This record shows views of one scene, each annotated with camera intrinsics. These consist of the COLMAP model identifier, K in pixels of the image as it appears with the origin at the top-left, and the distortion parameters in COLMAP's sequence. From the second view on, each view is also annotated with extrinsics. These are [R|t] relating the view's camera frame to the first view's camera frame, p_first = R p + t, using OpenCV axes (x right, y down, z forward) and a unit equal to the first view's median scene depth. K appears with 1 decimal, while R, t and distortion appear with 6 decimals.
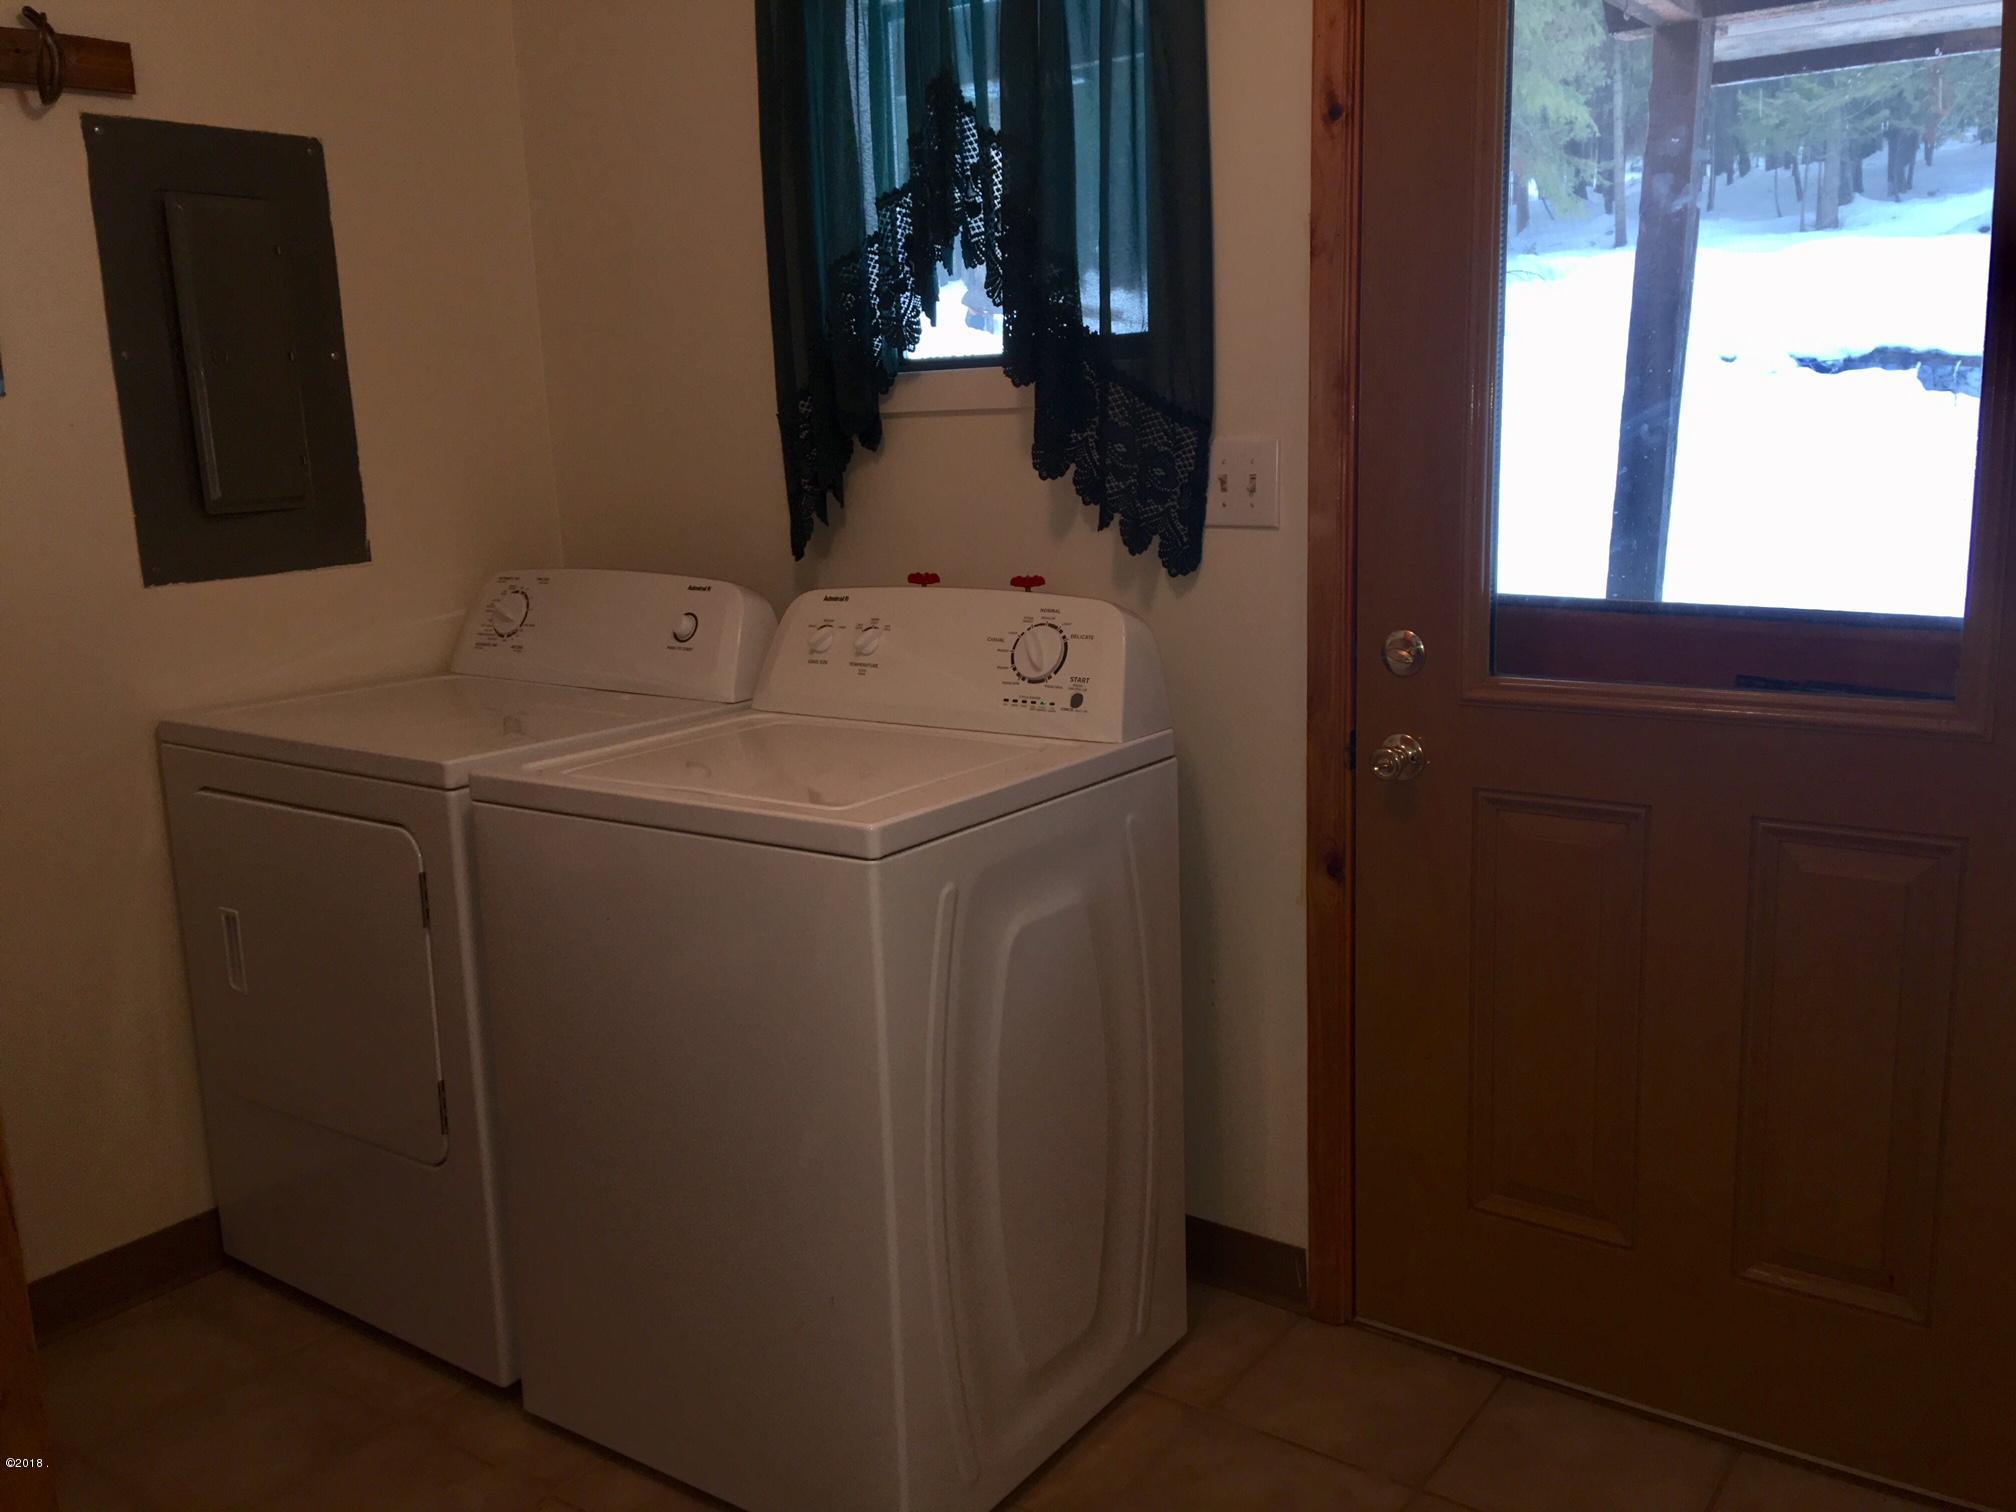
lens RADIAL K [[1685.2, 0, 1002.5], [0, 1685.2, 752.0], [0, 0, 1]] dist [0.110494, -0.157699]
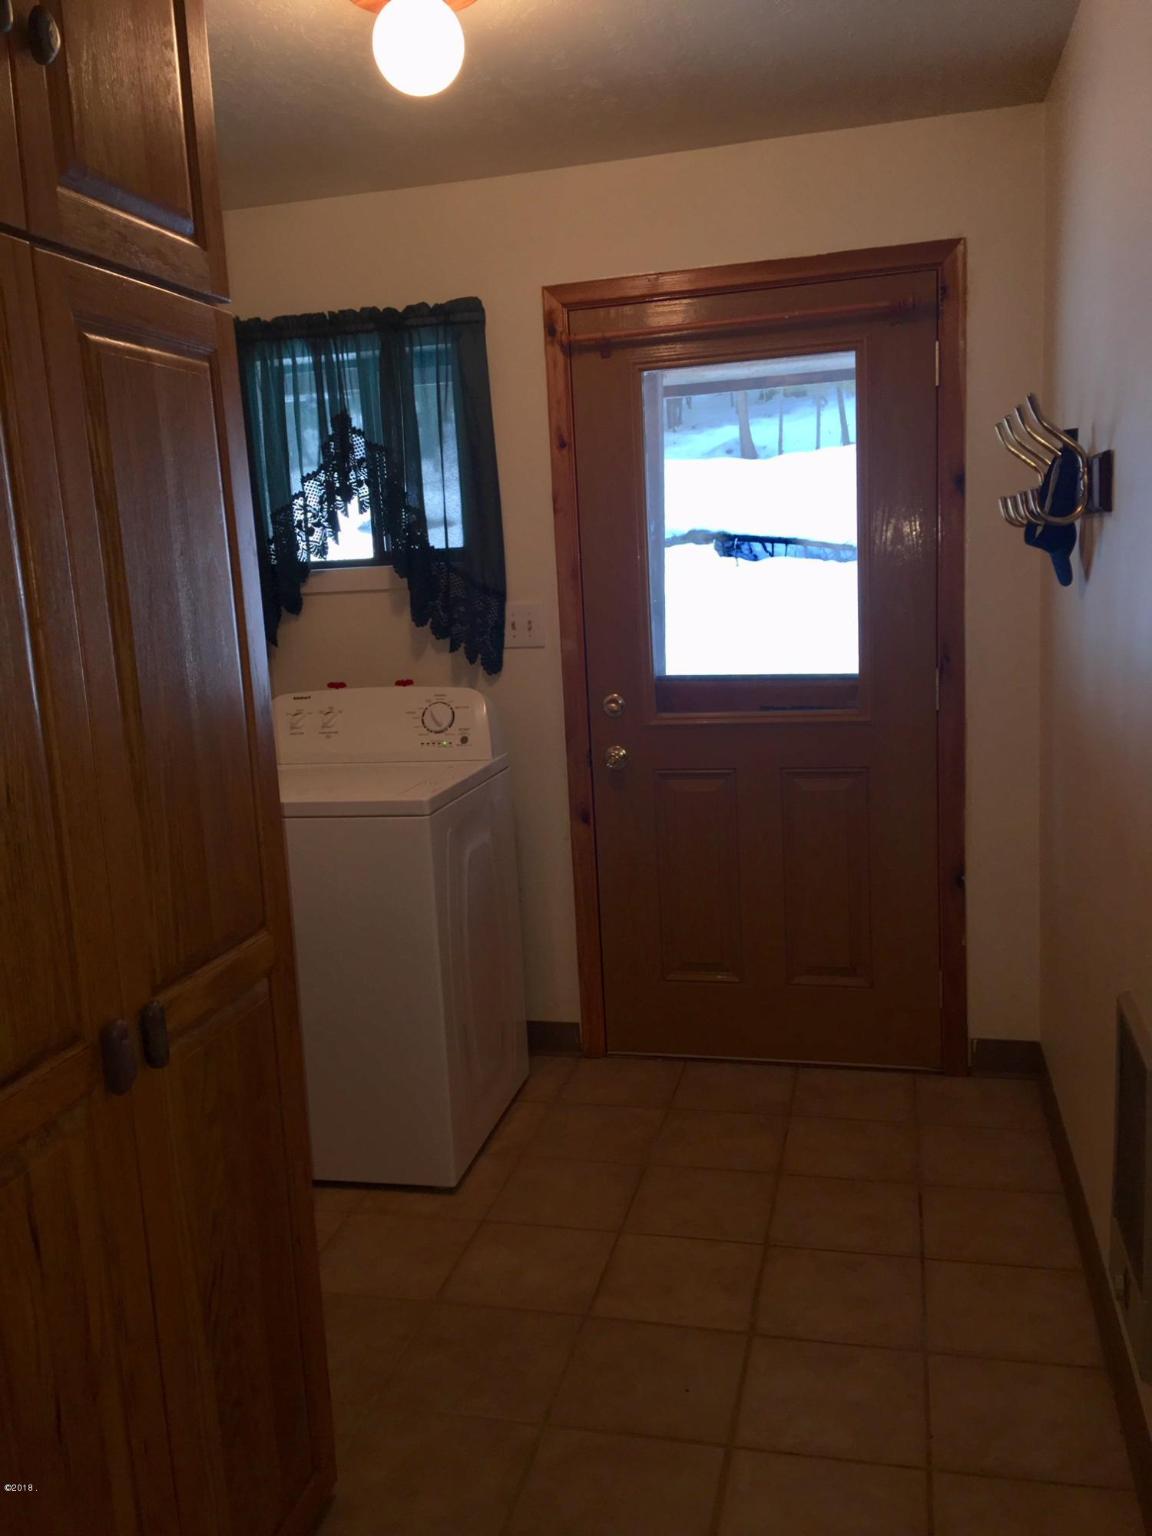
lens RADIAL K [[1283.9, 0, 584.1], [0, 1283.9, 763.3], [0, 0, 1]] dist [0.110494, -0.157699]
pose [[0.920674, -0.079262, 0.382199, -0.364457], [0.098390, 0.994673, -0.030731, 0.050378], [-0.377728, 0.065898, 0.923569, -0.373343]]
